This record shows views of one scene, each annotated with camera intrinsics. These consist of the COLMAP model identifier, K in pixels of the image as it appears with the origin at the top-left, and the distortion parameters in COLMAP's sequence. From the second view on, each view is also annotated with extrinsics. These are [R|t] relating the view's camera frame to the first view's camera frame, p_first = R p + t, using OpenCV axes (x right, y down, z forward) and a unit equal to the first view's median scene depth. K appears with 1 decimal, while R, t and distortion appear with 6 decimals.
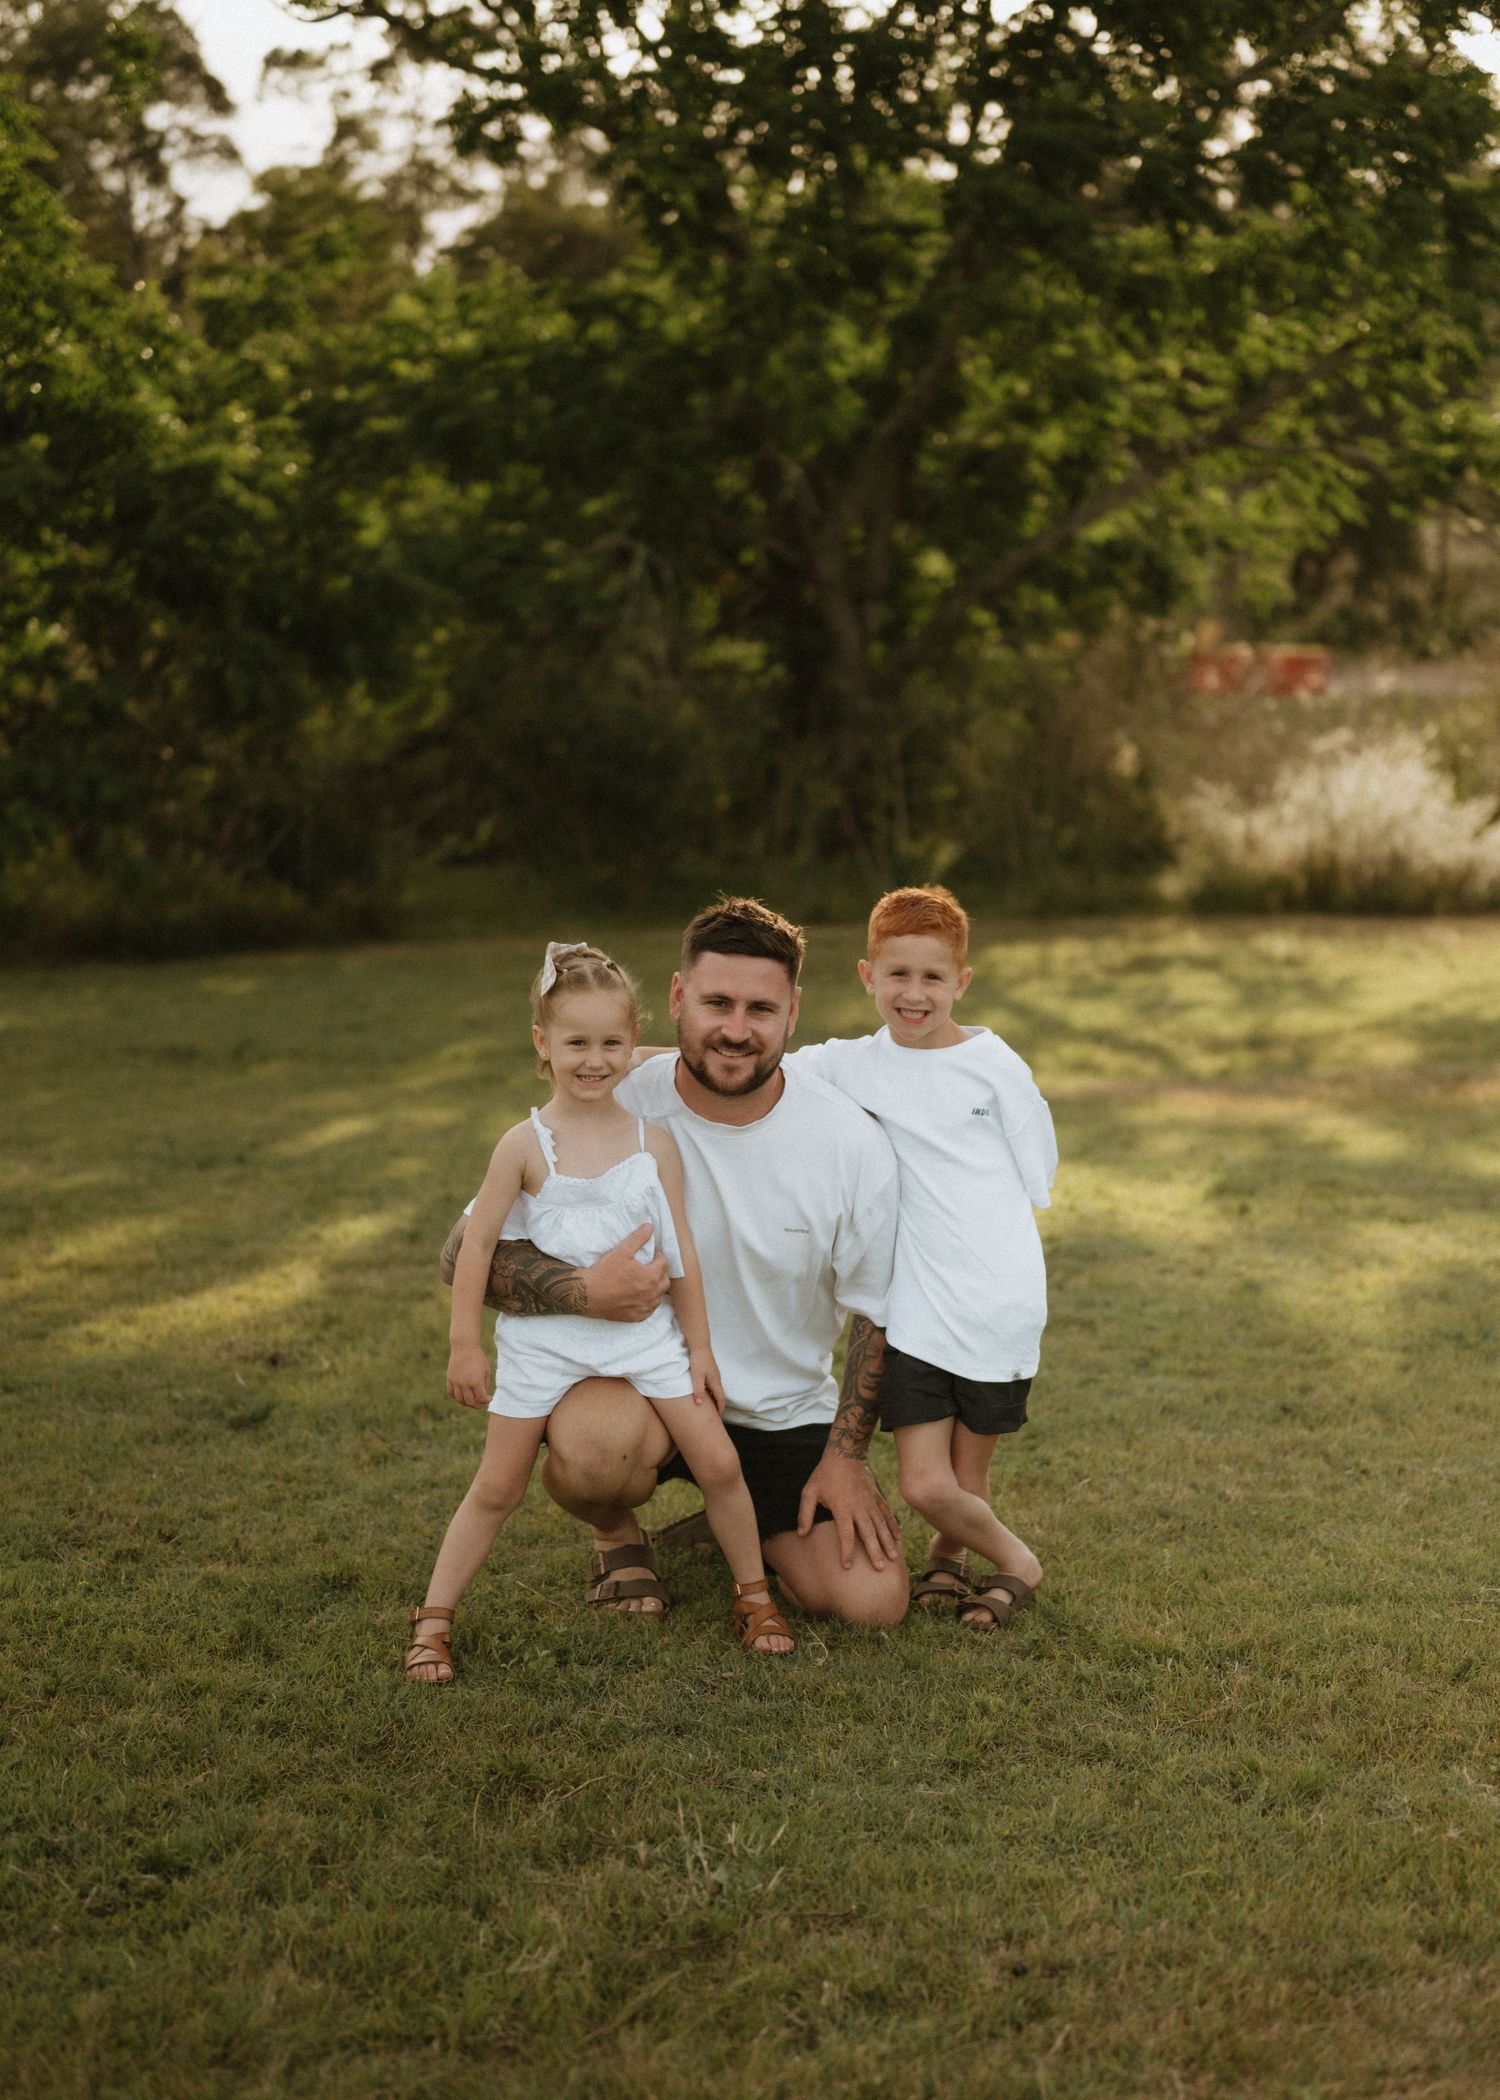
lens RADIAL K [[3489.8, 0, 719.9], [0, 3489.8, 1015.7], [0, 0, 1]] dist [-0.028380, 0.084006]
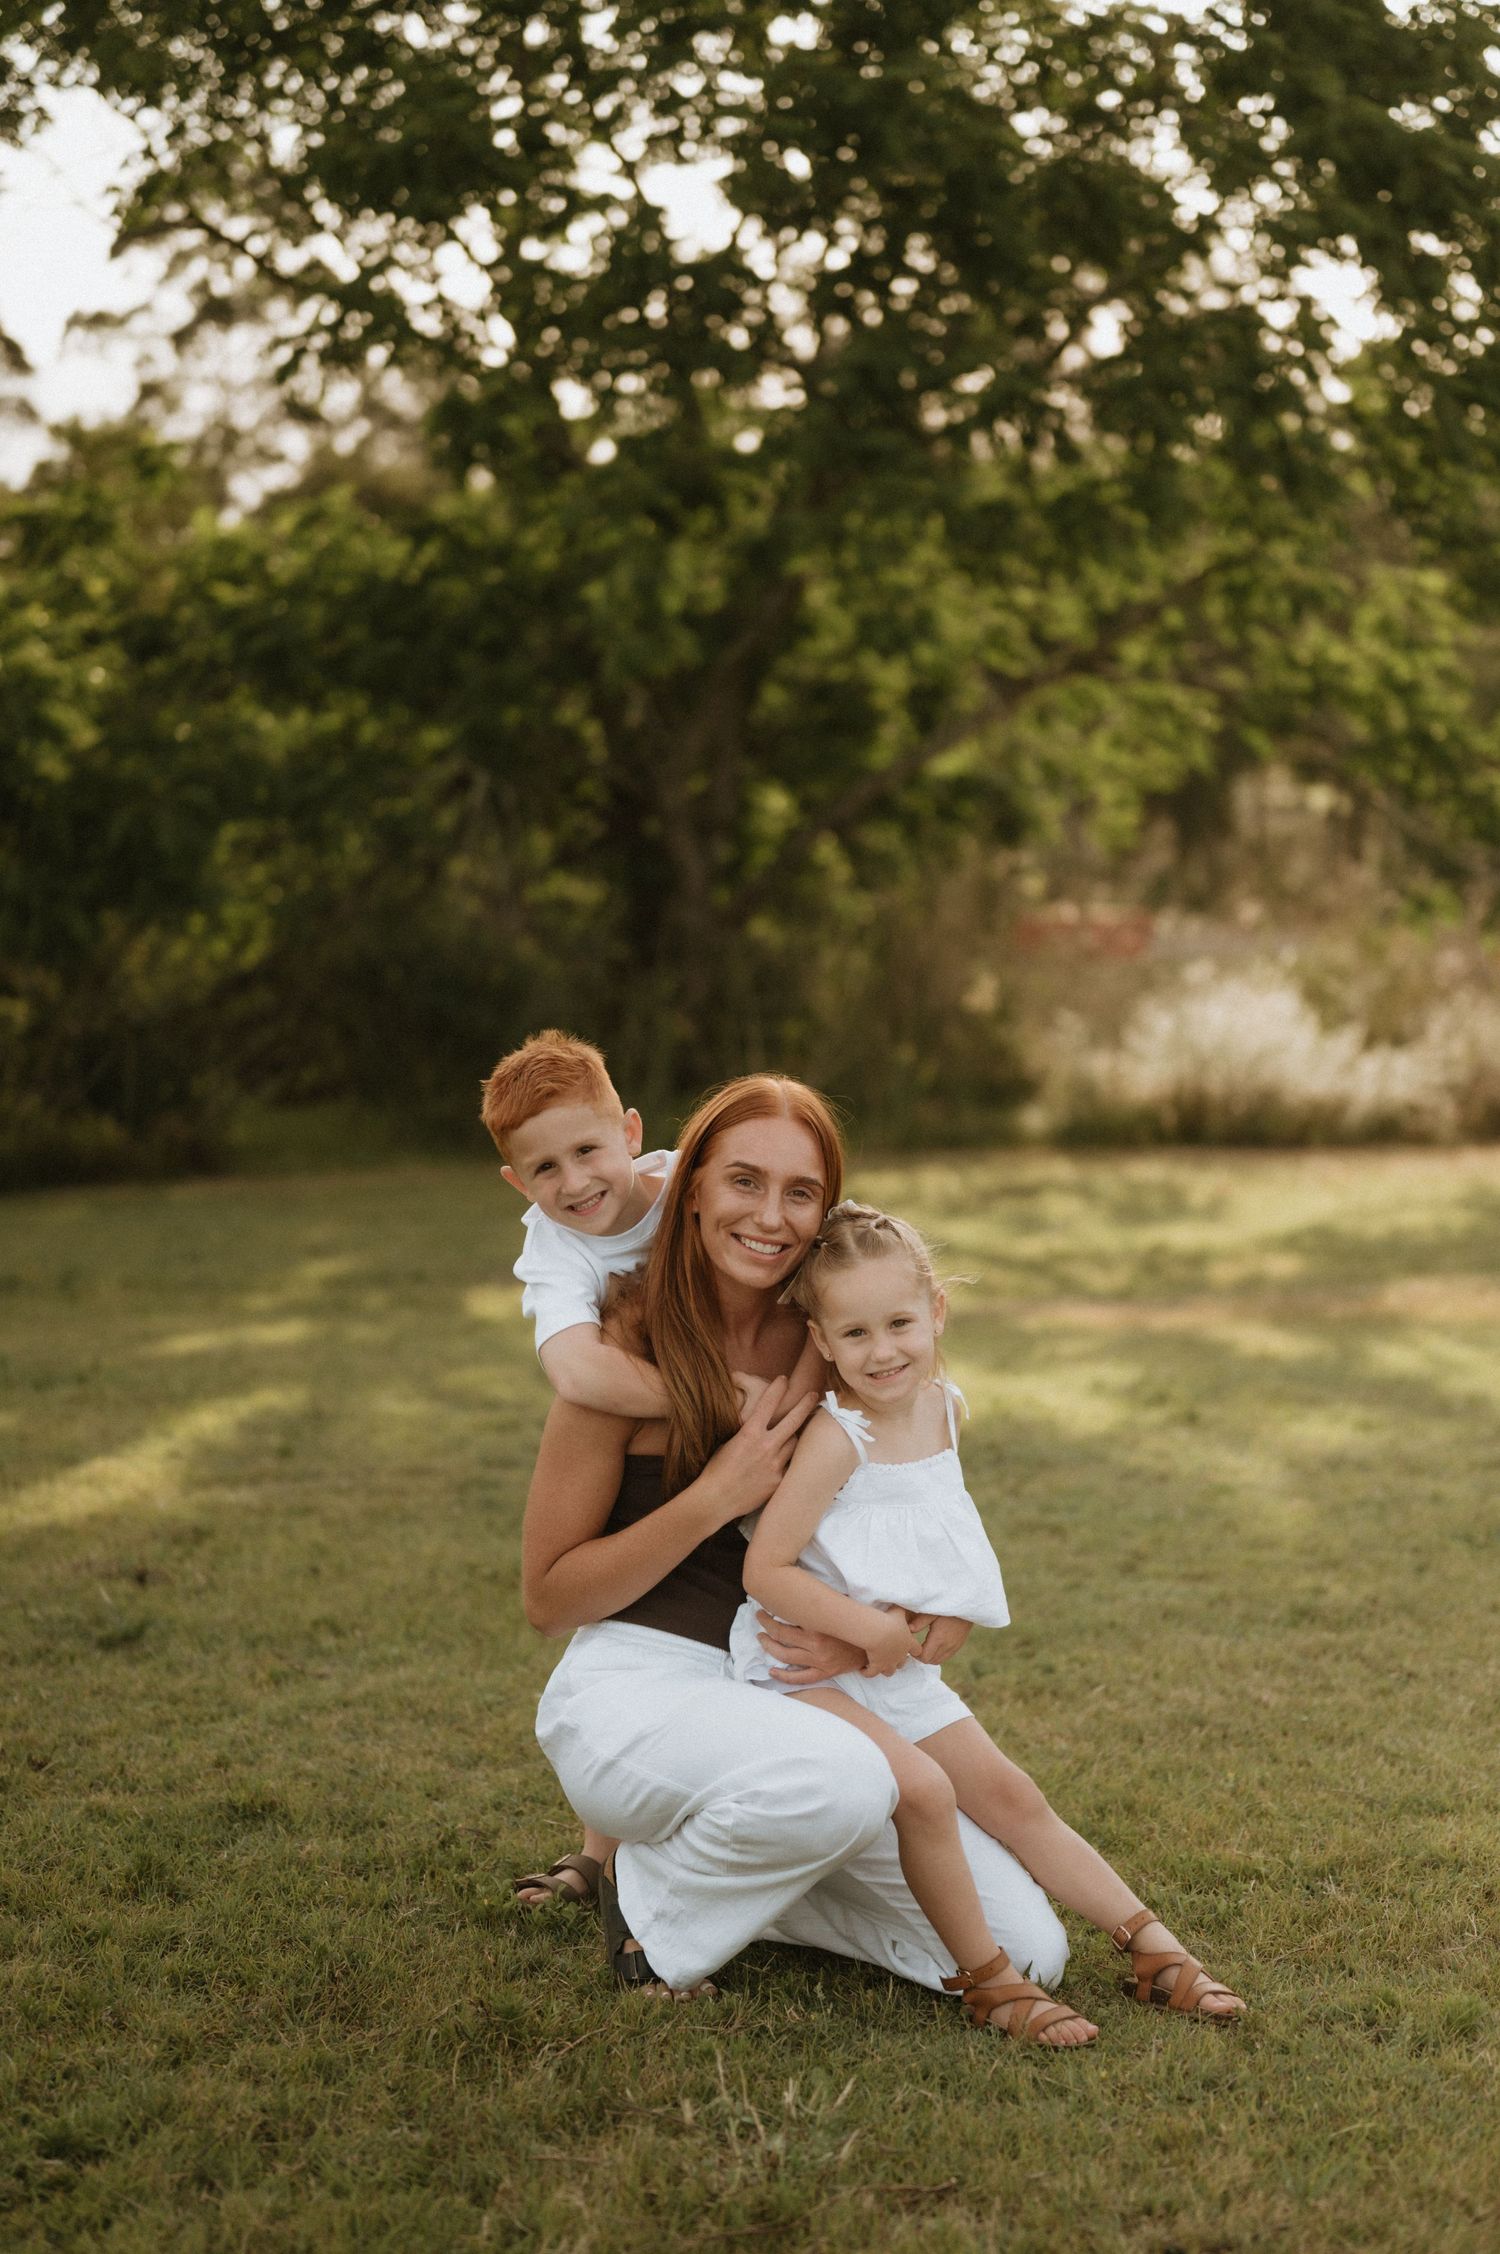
lens RADIAL K [[3436.2, 0, 750.0], [0, 3436.2, 1127.0], [0, 0, 1]] dist [0.000640, -0.043438]
pose [[0.997232, -0.001105, 0.074346, -0.045678], [0.005318, 0.998389, -0.056495, 0.040944], [-0.074164, 0.056734, 0.995631, 0.141605]]
